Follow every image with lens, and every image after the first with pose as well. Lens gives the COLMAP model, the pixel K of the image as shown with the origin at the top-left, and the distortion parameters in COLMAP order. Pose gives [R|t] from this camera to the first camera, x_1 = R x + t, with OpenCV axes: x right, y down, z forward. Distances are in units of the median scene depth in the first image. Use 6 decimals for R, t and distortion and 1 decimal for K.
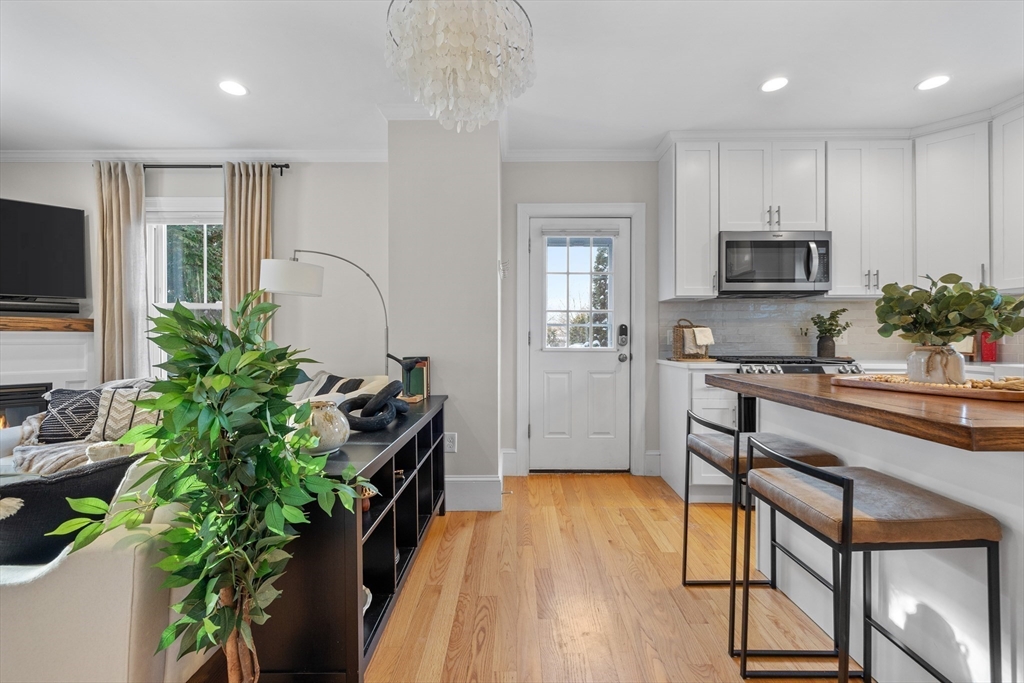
lens RADIAL K [[427.3, 0, 511.3], [0, 427.3, 337.0], [0, 0, 1]] dist [0.000924, -0.000775]
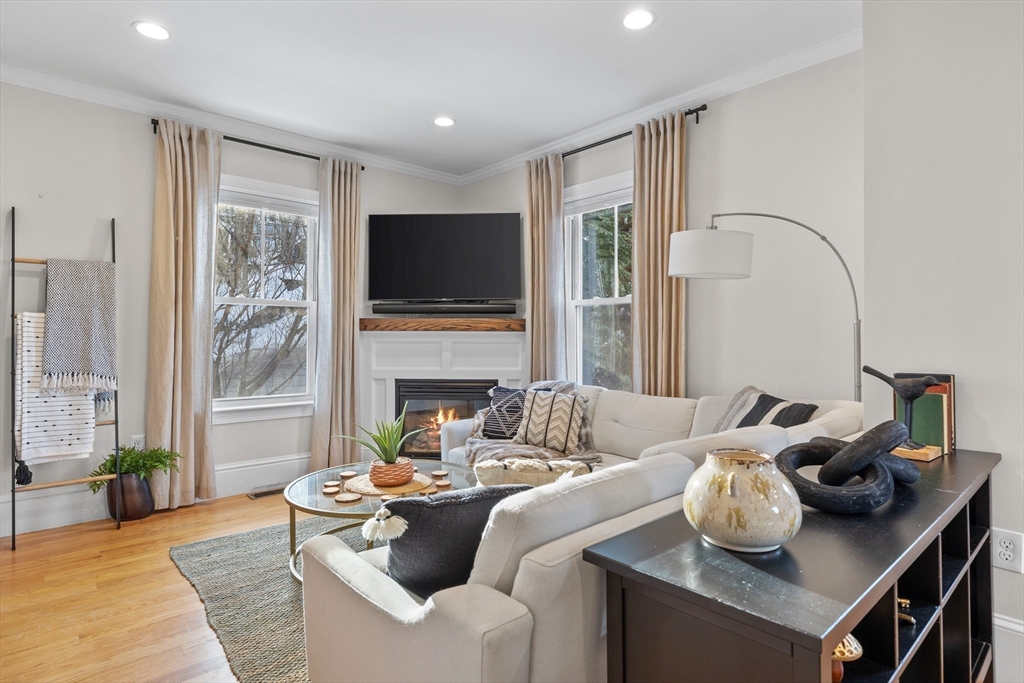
lens RADIAL K [[534.0, 0, 518.4], [0, 534.0, 337.4], [0, 0, 1]] dist [-0.003525, 0.000225]
pose [[0.675897, 0.001671, -0.736994, -0.064121], [-0.001808, 0.999998, 0.000609, 0.000865], [0.736994, 0.000921, 0.675899, 0.147896]]
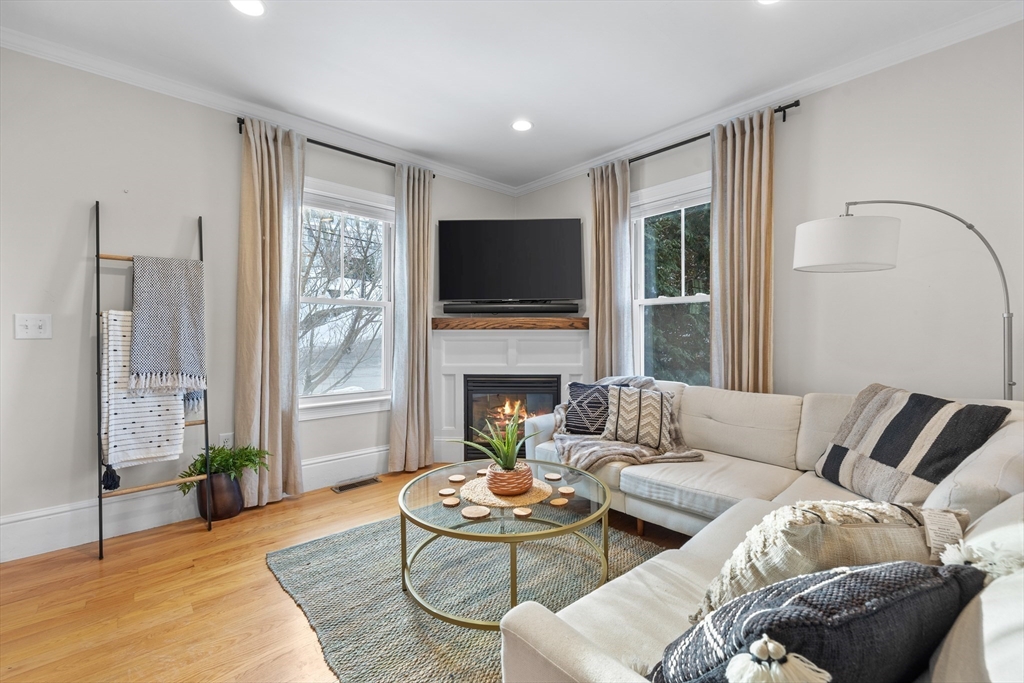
lens RADIAL K [[427.3, 0, 519.3], [0, 427.3, 338.8], [0, 0, 1]] dist [0.000924, -0.000775]
pose [[0.684665, 0.002836, -0.728853, -0.345566], [0.002541, 0.999977, 0.006277, 0.004287], [0.728854, -0.006150, 0.684642, 0.149617]]
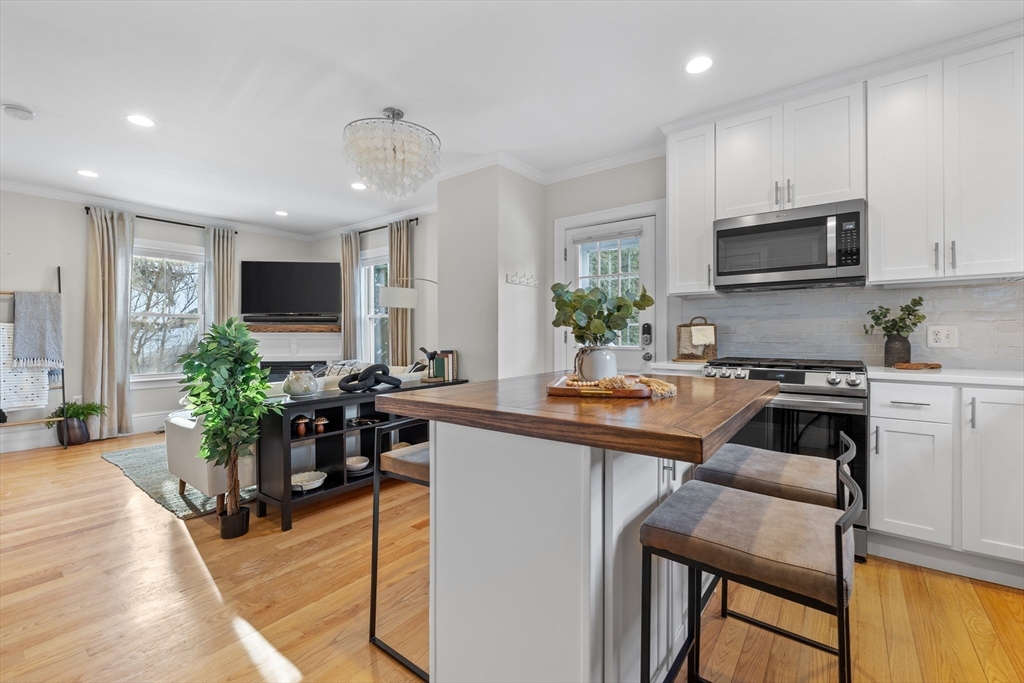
lens RADIAL K [[427.3, 0, 515.0], [0, 427.3, 337.2], [0, 0, 1]] dist [0.000924, -0.000775]
pose [[0.809263, 0.002865, -0.587440, 0.680233], [0.001792, 0.999971, 0.007346, -0.005546], [0.587444, -0.006997, 0.809235, 0.007710]]
